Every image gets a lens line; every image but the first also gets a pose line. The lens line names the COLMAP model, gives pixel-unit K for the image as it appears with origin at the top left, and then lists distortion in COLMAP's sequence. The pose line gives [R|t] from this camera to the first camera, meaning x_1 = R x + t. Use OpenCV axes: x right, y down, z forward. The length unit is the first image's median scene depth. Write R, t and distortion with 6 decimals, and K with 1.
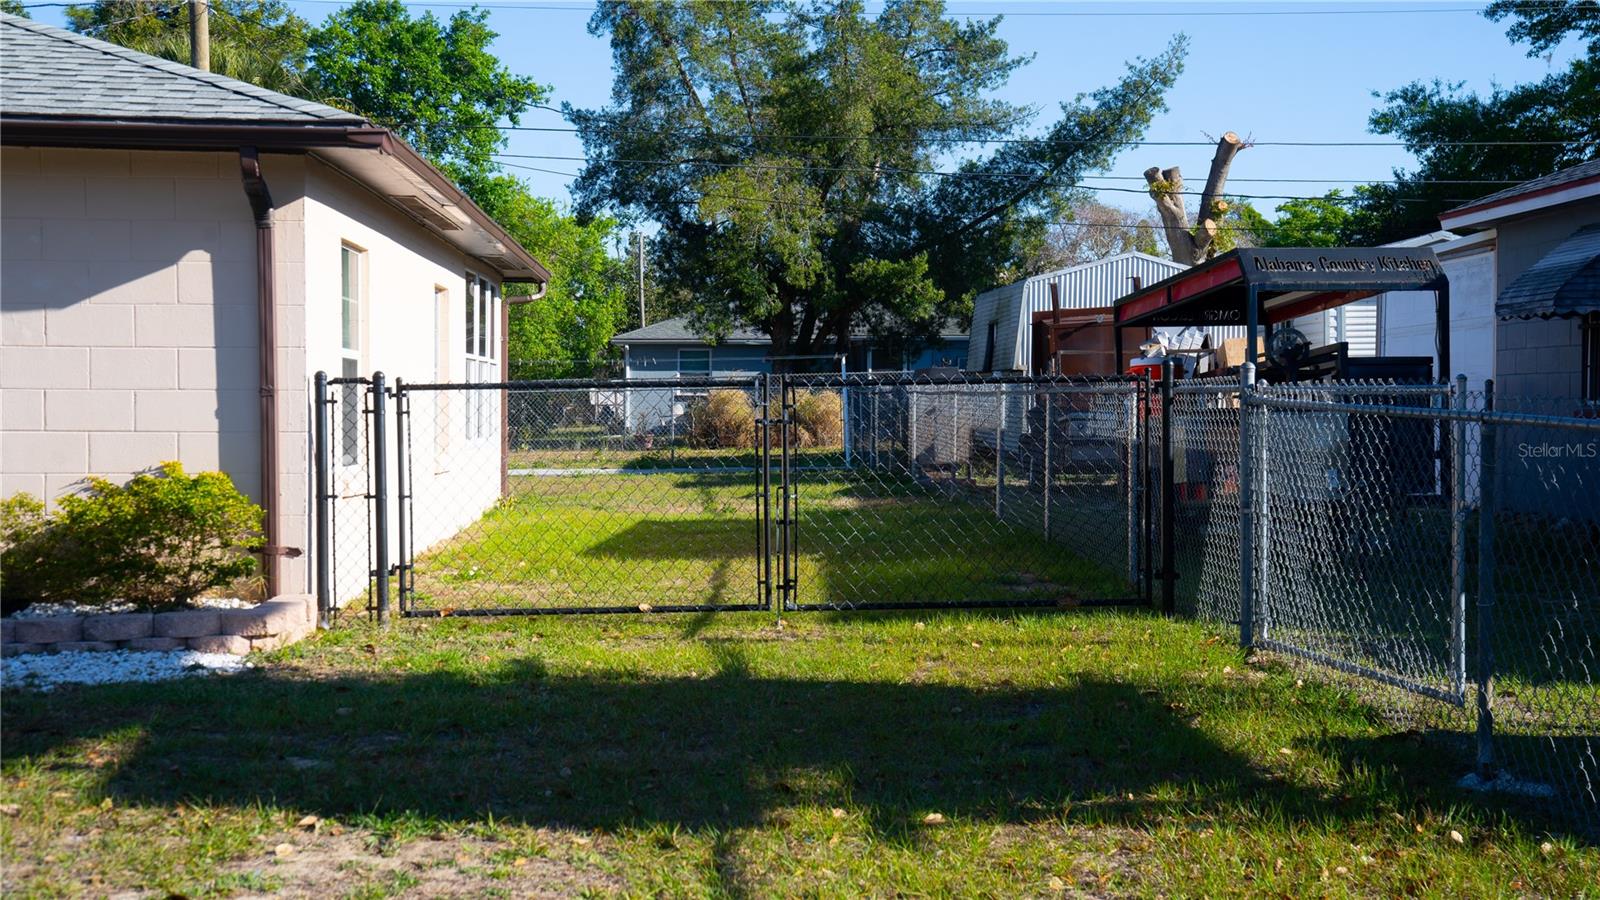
lens RADIAL K [[2092.9, 0, 800.0], [0, 2092.9, 450.0], [0, 0, 1]] dist [0.134695, 0.006418]
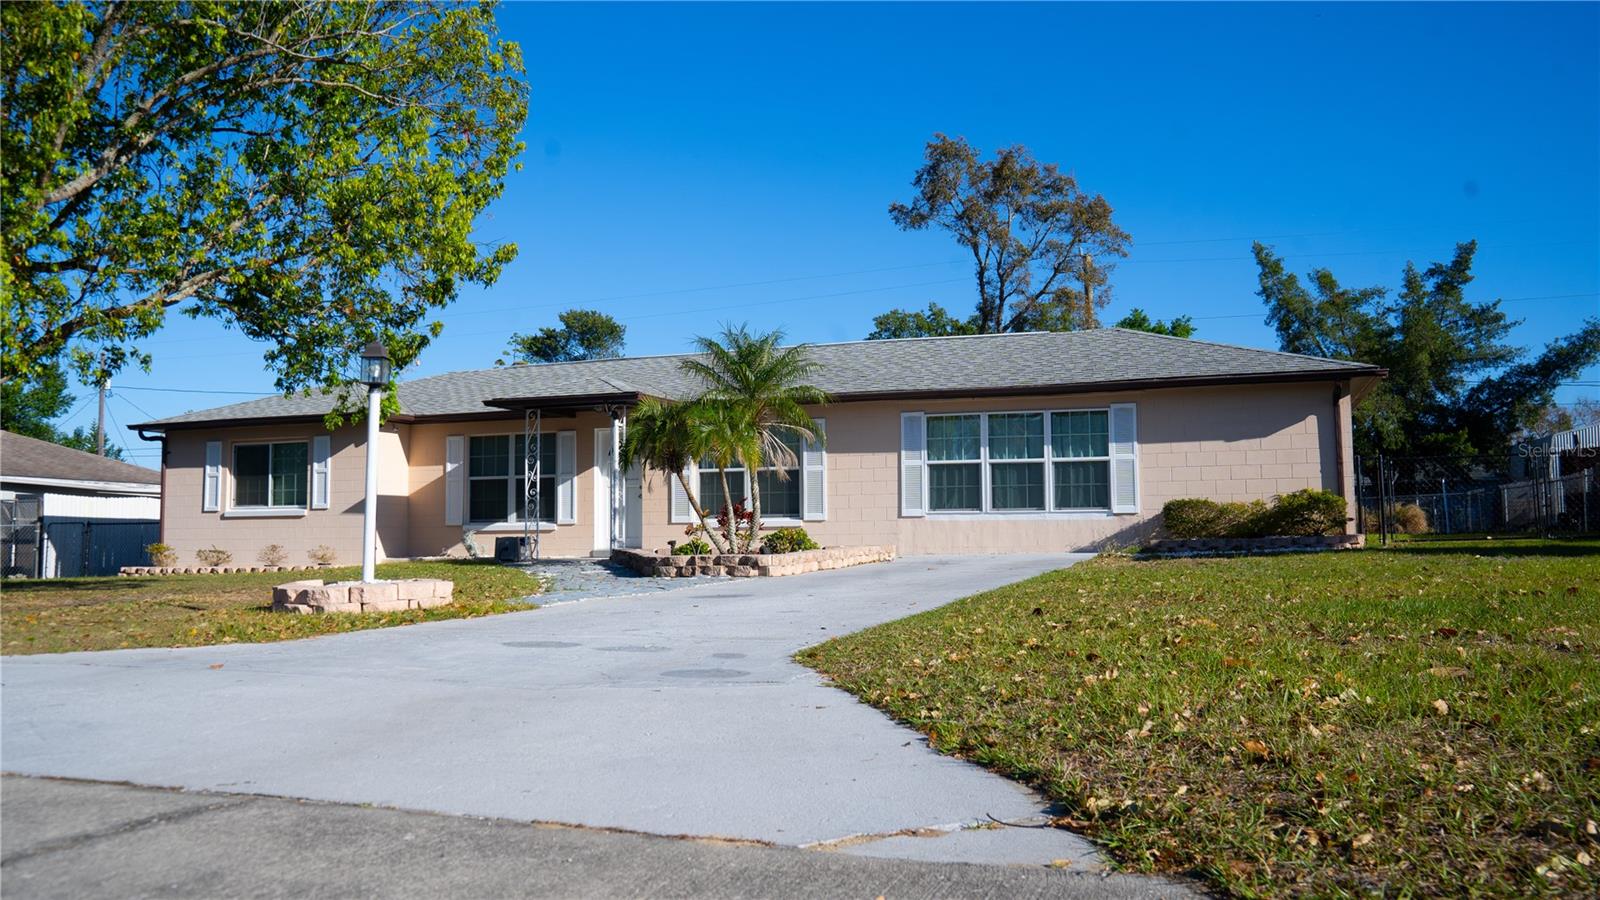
lens RADIAL K [[1225.6, 0, 800.0], [0, 1225.6, 450.0], [0, 0, 1]] dist [-0.087848, 0.098057]
pose [[0.922426, -0.037415, -0.384357, -0.074531], [-0.000489, 0.995181, -0.098049, 0.029121], [0.386173, 0.090631, 0.917963, -0.197881]]
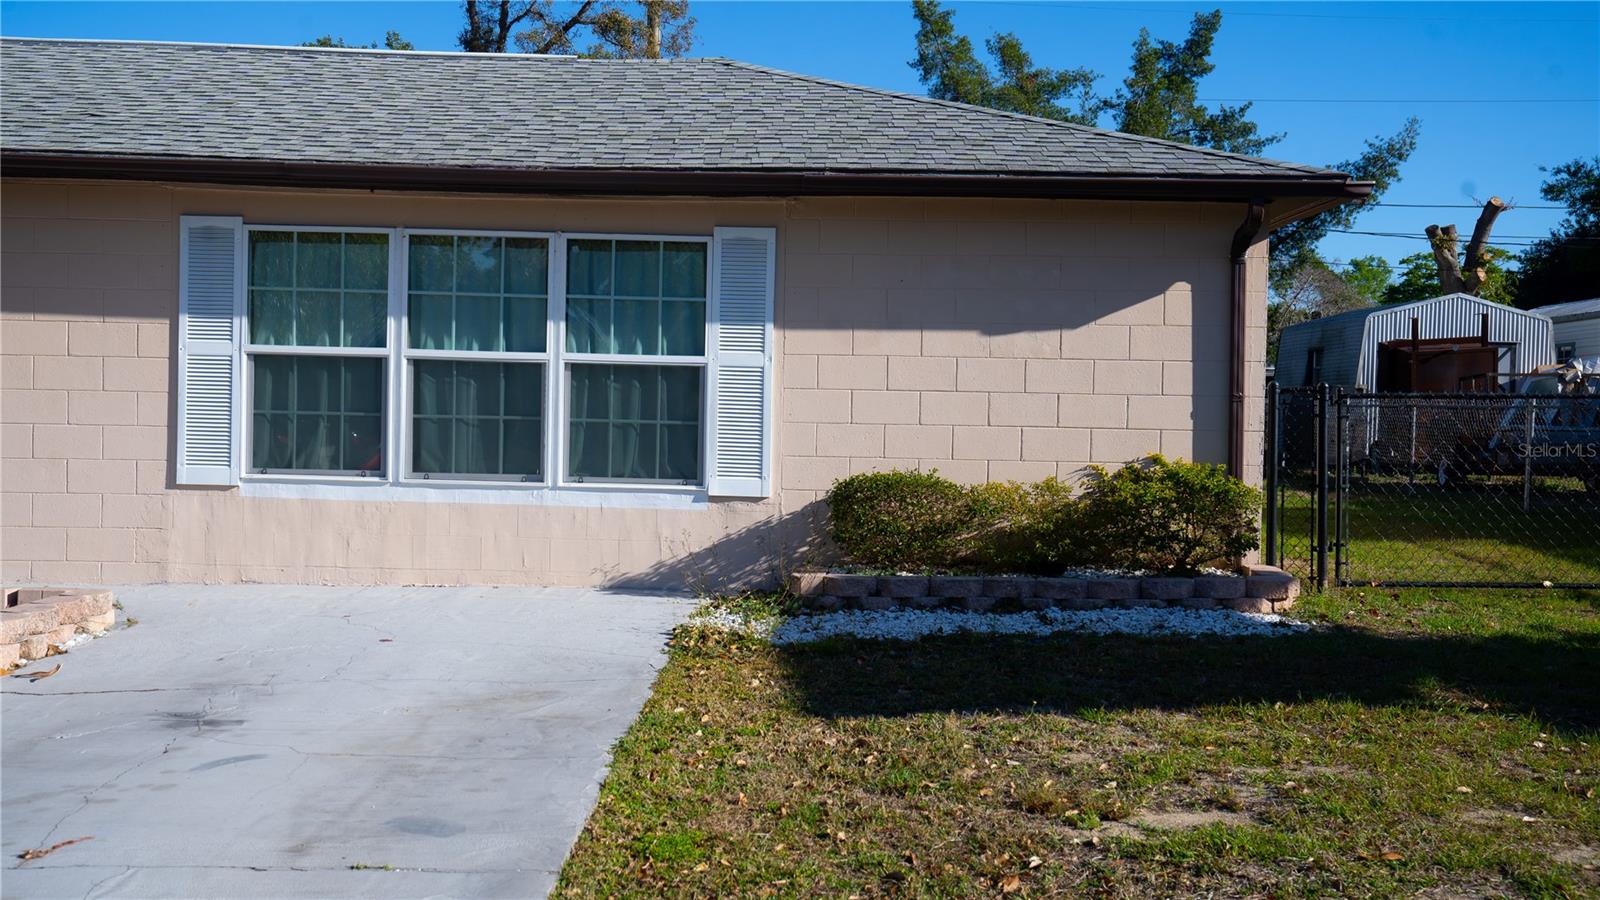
lens RADIAL K [[1653.6, 0, 800.0], [0, 1653.6, 450.0], [0, 0, 1]] dist [0.034581, 0.034639]
pose [[0.997799, 0.018507, -0.063682, -0.111114], [-0.018405, 0.999828, 0.002194, 0.001230], [0.063712, -0.001017, 0.997968, 0.007237]]
